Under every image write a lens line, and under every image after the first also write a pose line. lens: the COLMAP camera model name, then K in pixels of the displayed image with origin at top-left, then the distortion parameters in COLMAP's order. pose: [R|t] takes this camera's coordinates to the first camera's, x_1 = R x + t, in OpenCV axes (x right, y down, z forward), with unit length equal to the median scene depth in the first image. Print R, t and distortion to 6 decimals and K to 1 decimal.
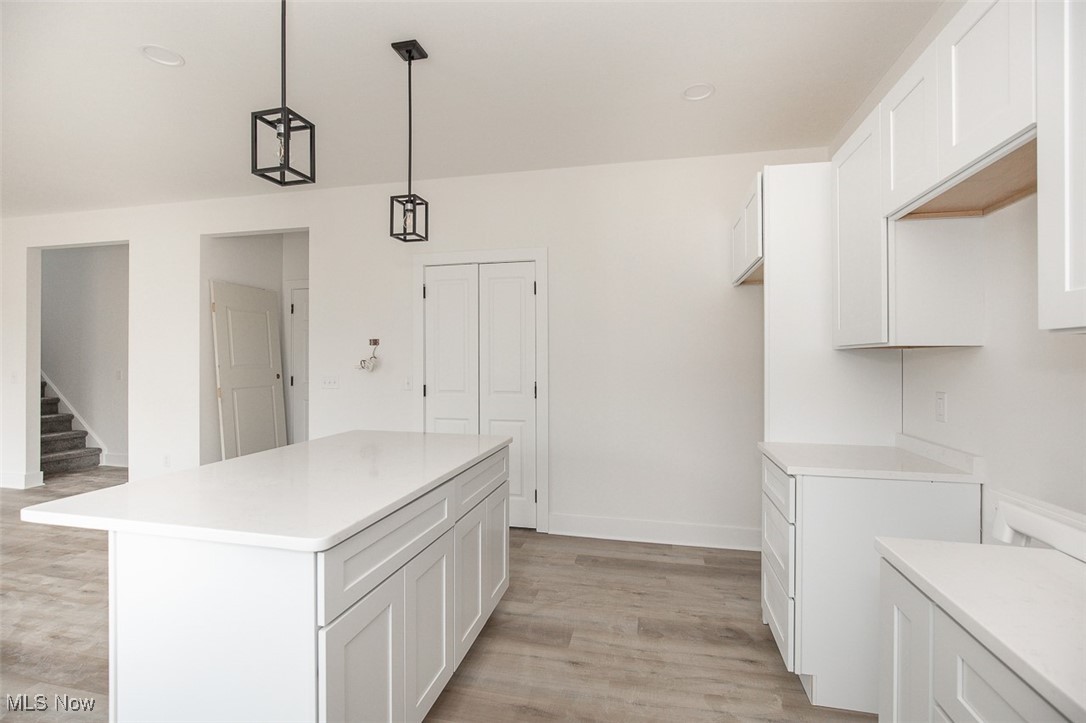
lens RADIAL K [[498.4, 0, 543.6], [0, 498.4, 358.5], [0, 0, 1]] dist [-0.001738, -0.000011]
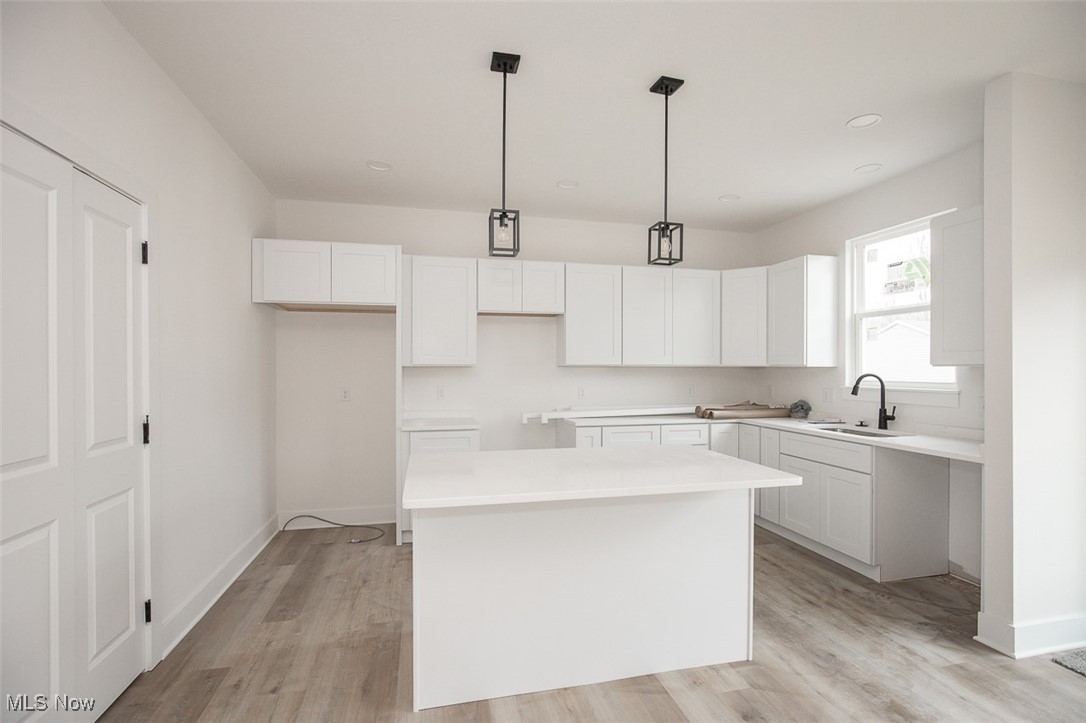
lens RADIAL K [[499.5, 0, 543.2], [0, 499.5, 373.1], [0, 0, 1]] dist [-0.016300, 0.000174]
pose [[-0.442687, -0.010301, 0.896617, -0.850997], [0.000843, 0.999929, 0.011904, -0.009038], [-0.896676, 0.006026, -0.442647, 0.979829]]
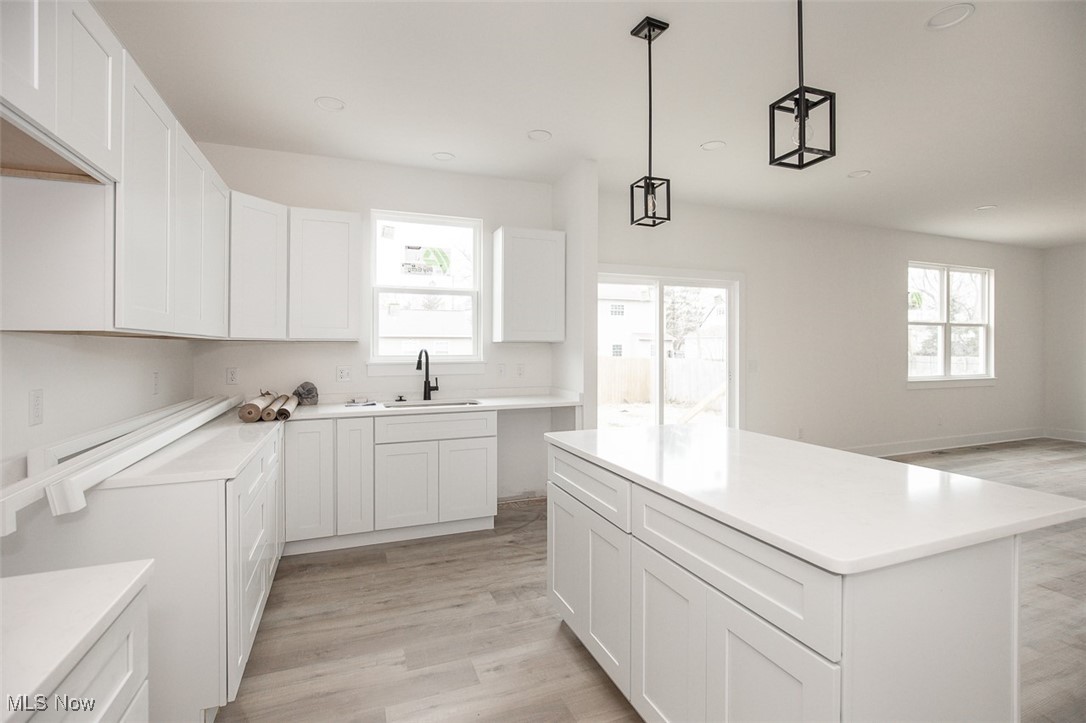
lens RADIAL K [[501.6, 0, 544.0], [0, 501.6, 347.6], [0, 0, 1]] dist [-0.015169, 0.000548]
pose [[-0.824477, -0.000316, -0.565896, 0.253507], [-0.002079, 0.999995, 0.002472, 0.000742], [0.565892, 0.003214, -0.824473, 0.961131]]
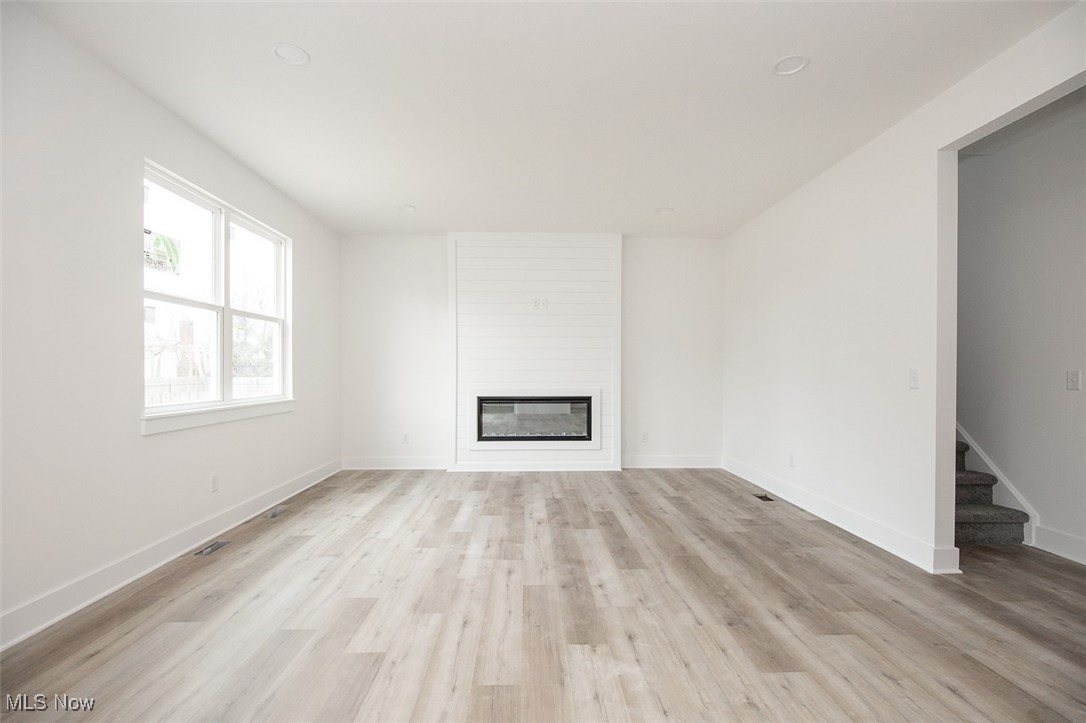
lens RADIAL K [[499.5, 0, 543.2], [0, 499.5, 373.1], [0, 0, 1]] dist [-0.016300, 0.000174]
pose [[0.255859, 0.004161, -0.966705, -0.934486], [-0.002775, 0.999990, 0.003569, 0.047260], [0.966710, 0.001769, 0.255867, 0.643326]]
